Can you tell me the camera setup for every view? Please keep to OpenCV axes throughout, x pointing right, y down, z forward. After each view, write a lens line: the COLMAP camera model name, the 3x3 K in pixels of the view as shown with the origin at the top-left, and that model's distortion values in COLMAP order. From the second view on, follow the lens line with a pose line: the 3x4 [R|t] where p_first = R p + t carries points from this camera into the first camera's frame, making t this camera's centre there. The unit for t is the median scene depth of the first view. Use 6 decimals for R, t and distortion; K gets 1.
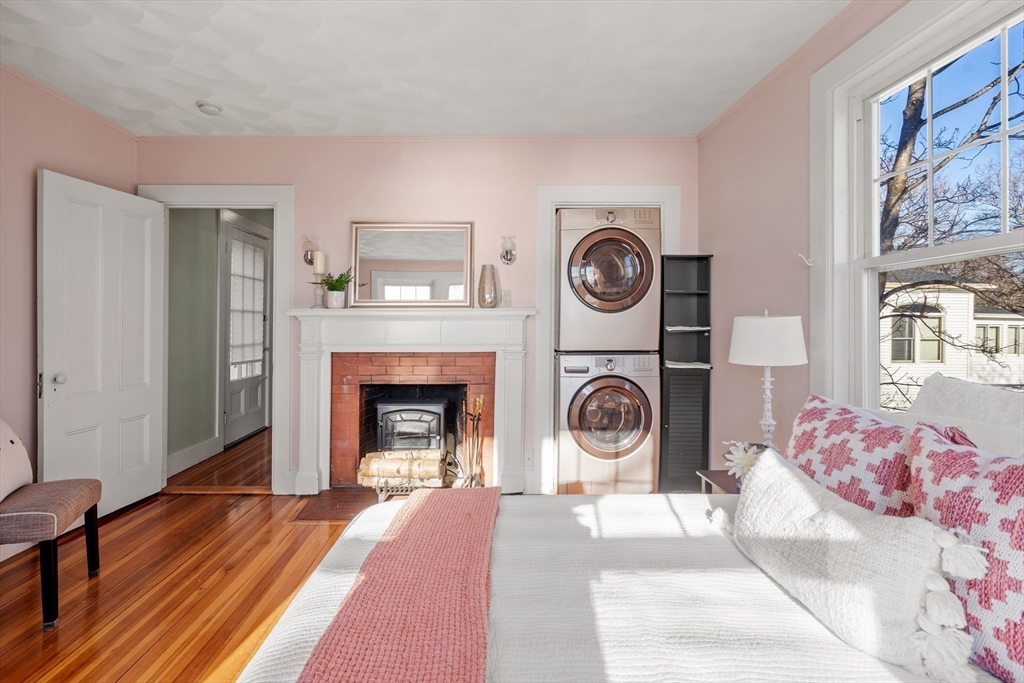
lens RADIAL K [[470.9, 0, 485.4], [0, 470.9, 322.6], [0, 0, 1]] dist [-0.008292, 0.001679]
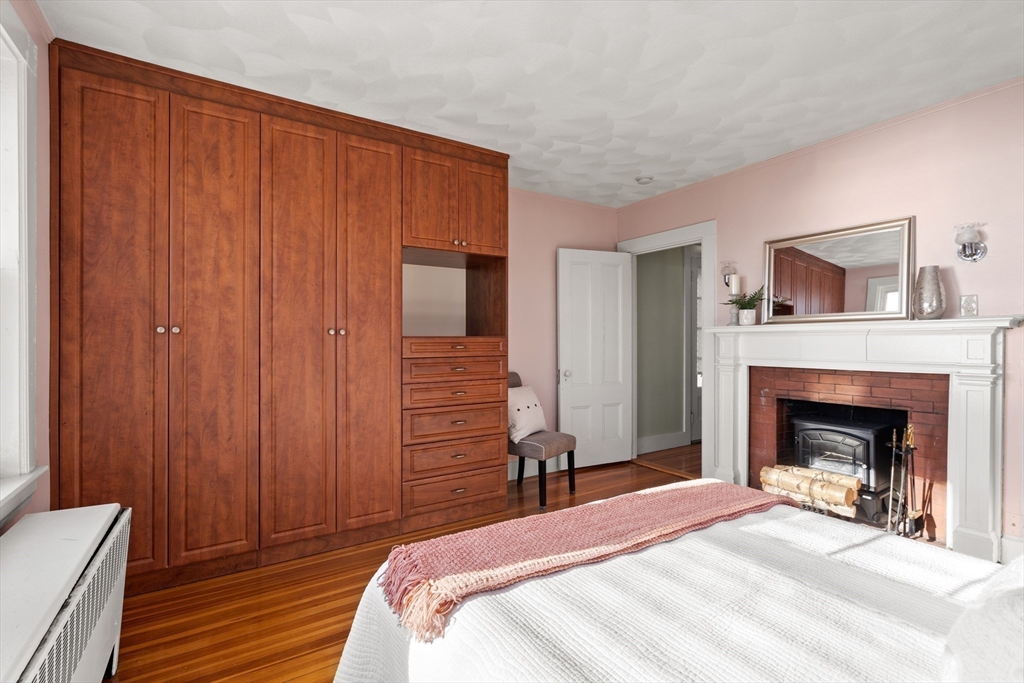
lens RADIAL K [[470.9, 0, 510.9], [0, 470.9, 337.8], [0, 0, 1]] dist [-0.008292, 0.001679]
pose [[0.532723, -0.006083, -0.846268, 0.307631], [0.006597, 0.999974, -0.003035, -0.001668], [0.846264, -0.003966, 0.532749, -0.041806]]
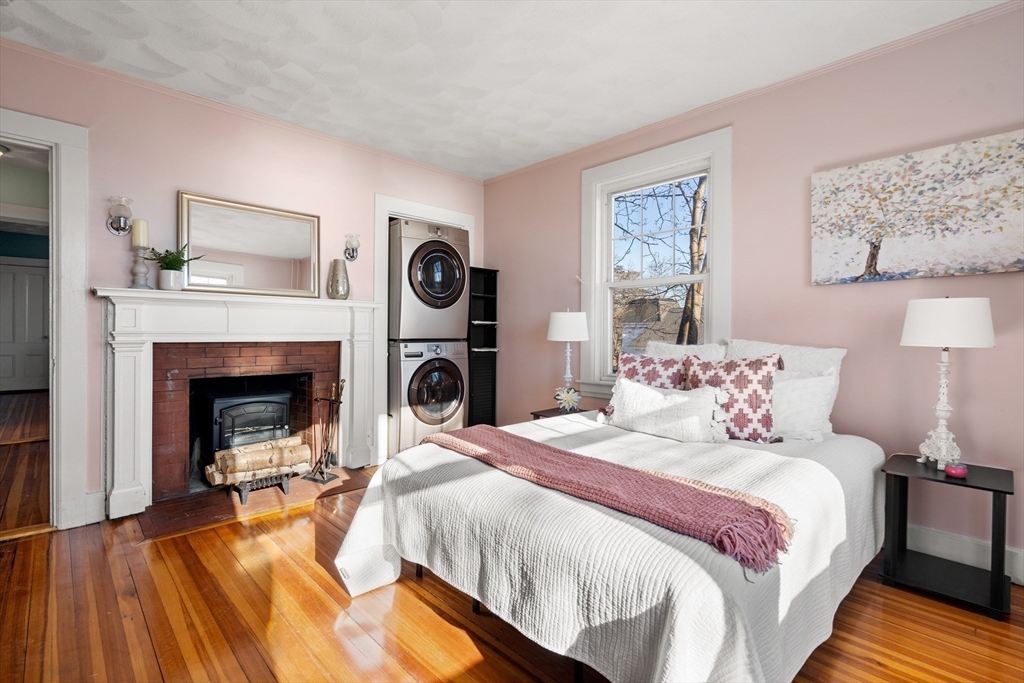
lens RADIAL K [[470.9, 0, 494.7], [0, 470.9, 333.8], [0, 0, 1]] dist [-0.008292, 0.001679]
pose [[0.739295, 0.005329, 0.673360, -0.457631], [-0.012418, 0.999907, 0.005721, 0.036459], [-0.673267, -0.012591, 0.739293, -0.031393]]
